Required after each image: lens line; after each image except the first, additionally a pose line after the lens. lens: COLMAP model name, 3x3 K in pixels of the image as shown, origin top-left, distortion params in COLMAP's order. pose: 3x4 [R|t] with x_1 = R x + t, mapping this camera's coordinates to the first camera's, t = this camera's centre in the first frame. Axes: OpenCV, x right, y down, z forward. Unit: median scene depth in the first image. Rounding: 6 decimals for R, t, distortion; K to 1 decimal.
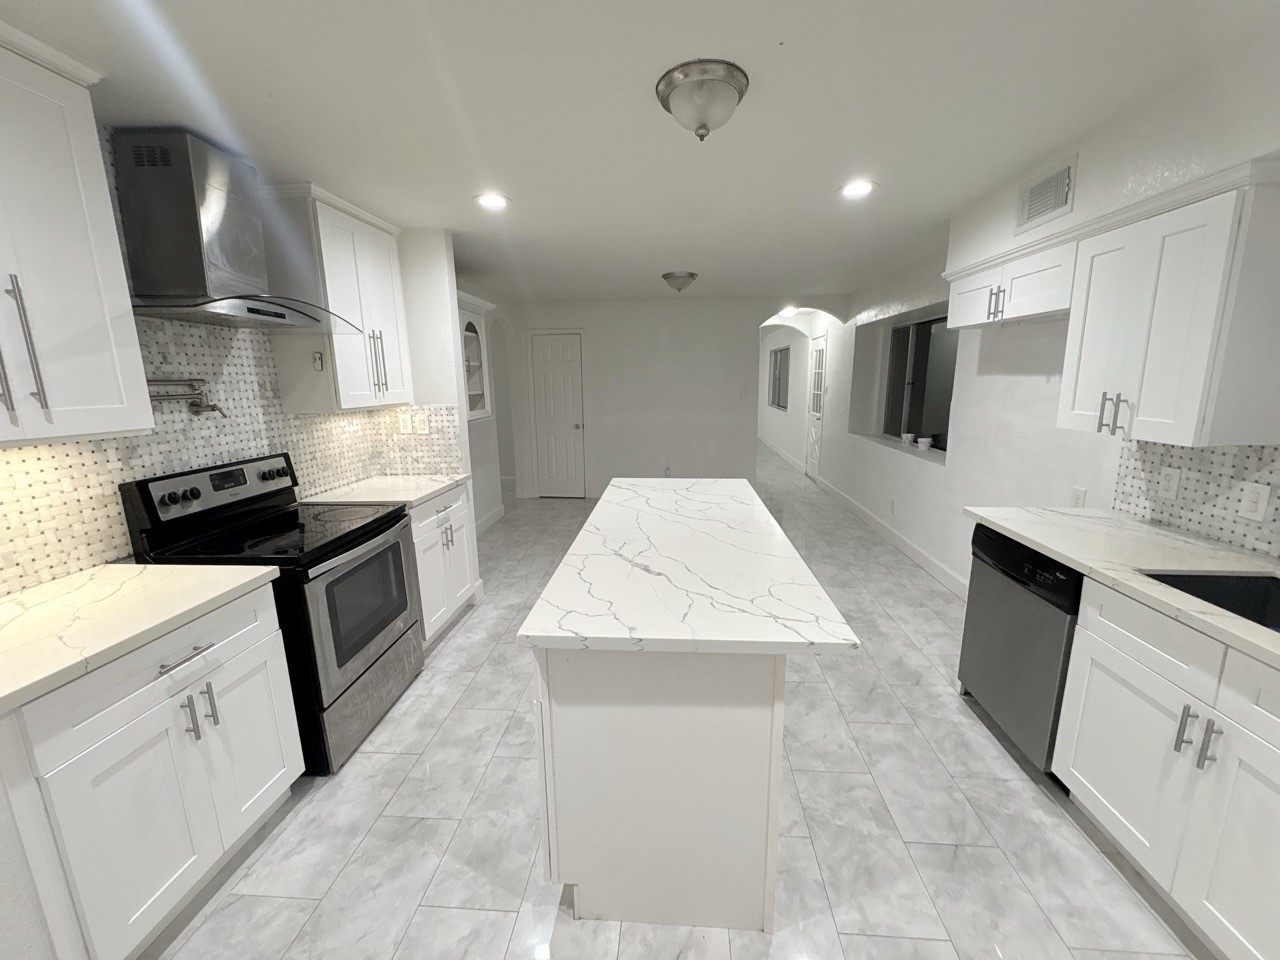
lens RADIAL K [[510.9, 0, 639.2], [0, 510.9, 477.3], [0, 0, 1]] dist [0.000299, -0.000013]
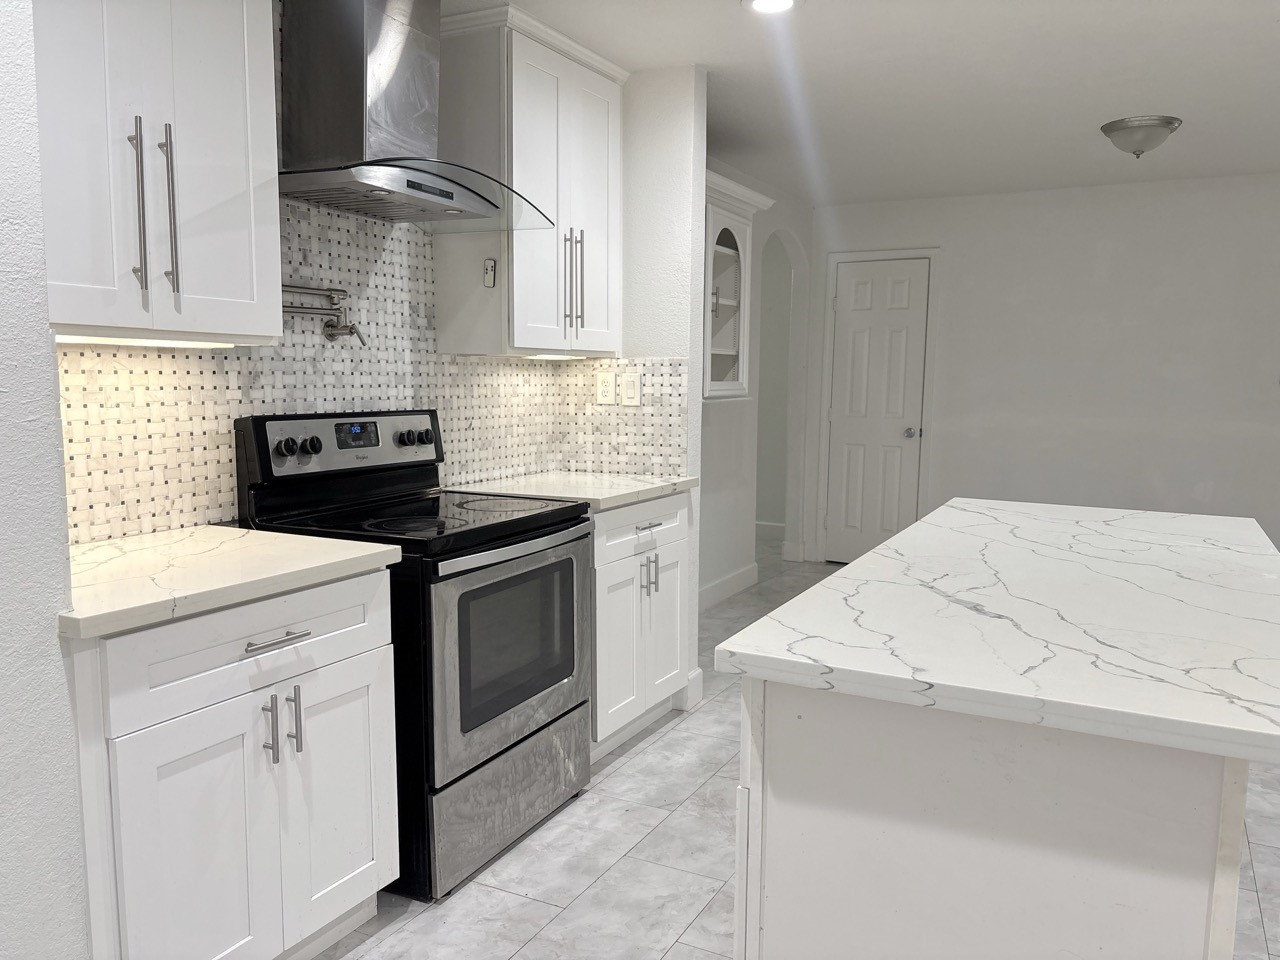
lens RADIAL K [[972.5, 0, 646.1], [0, 972.5, 480.2], [0, 0, 1]] dist [0.034789, -0.025782]
pose [[0.919337, 0.066219, -0.387860, 0.063789], [-0.098434, 0.993099, -0.063765, 0.112557], [0.380960, 0.096800, 0.919510, -0.049262]]
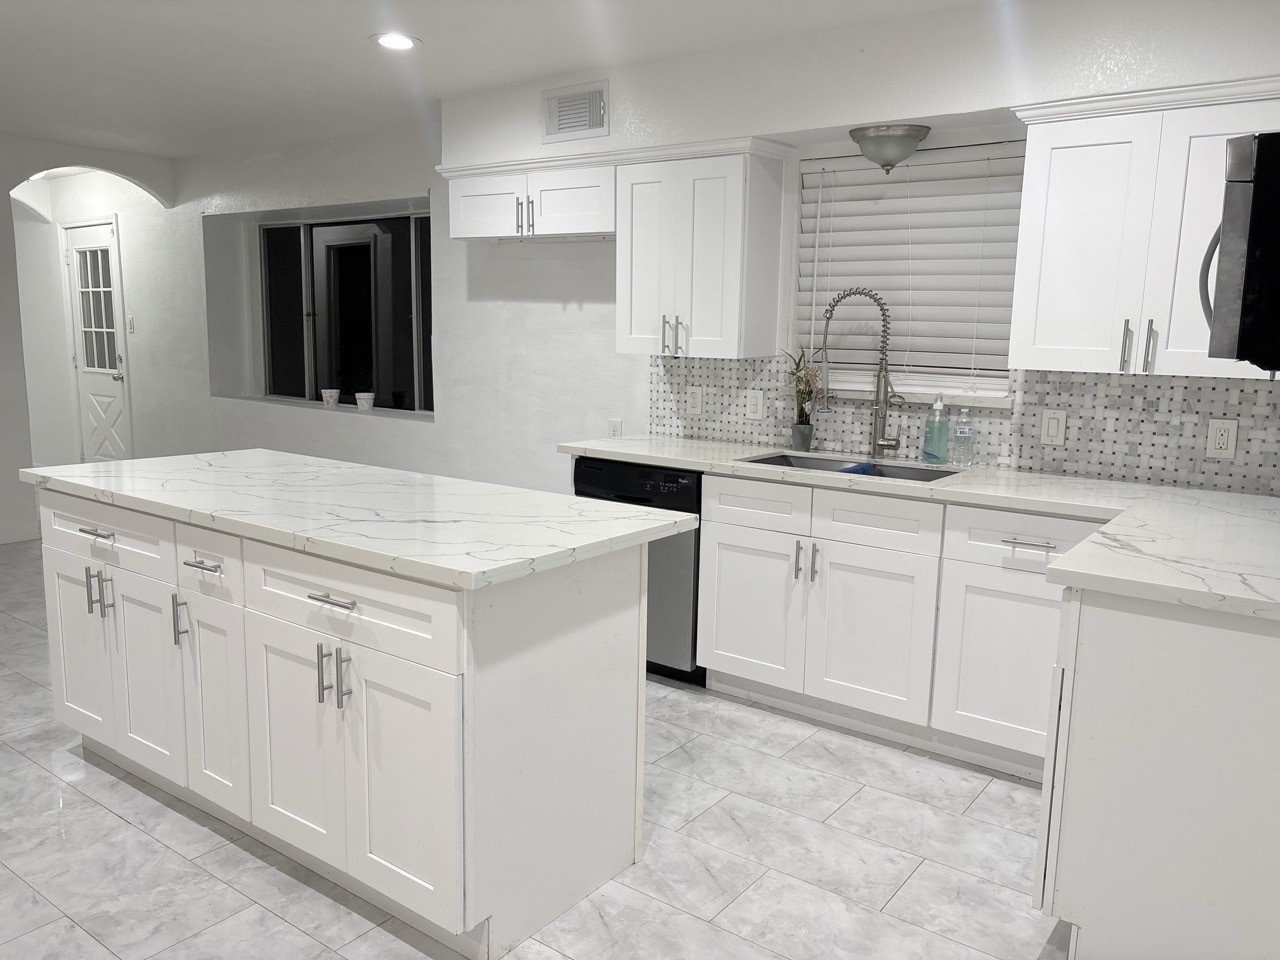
lens RADIAL K [[972.5, 0, 643.7], [0, 972.5, 482.5], [0, 0, 1]] dist [0.034789, -0.025782]
pose [[0.530798, -0.107234, 0.840687, -0.783479], [0.133692, 0.990137, 0.041885, 0.081893], [-0.836887, 0.090160, 0.539899, -0.029947]]
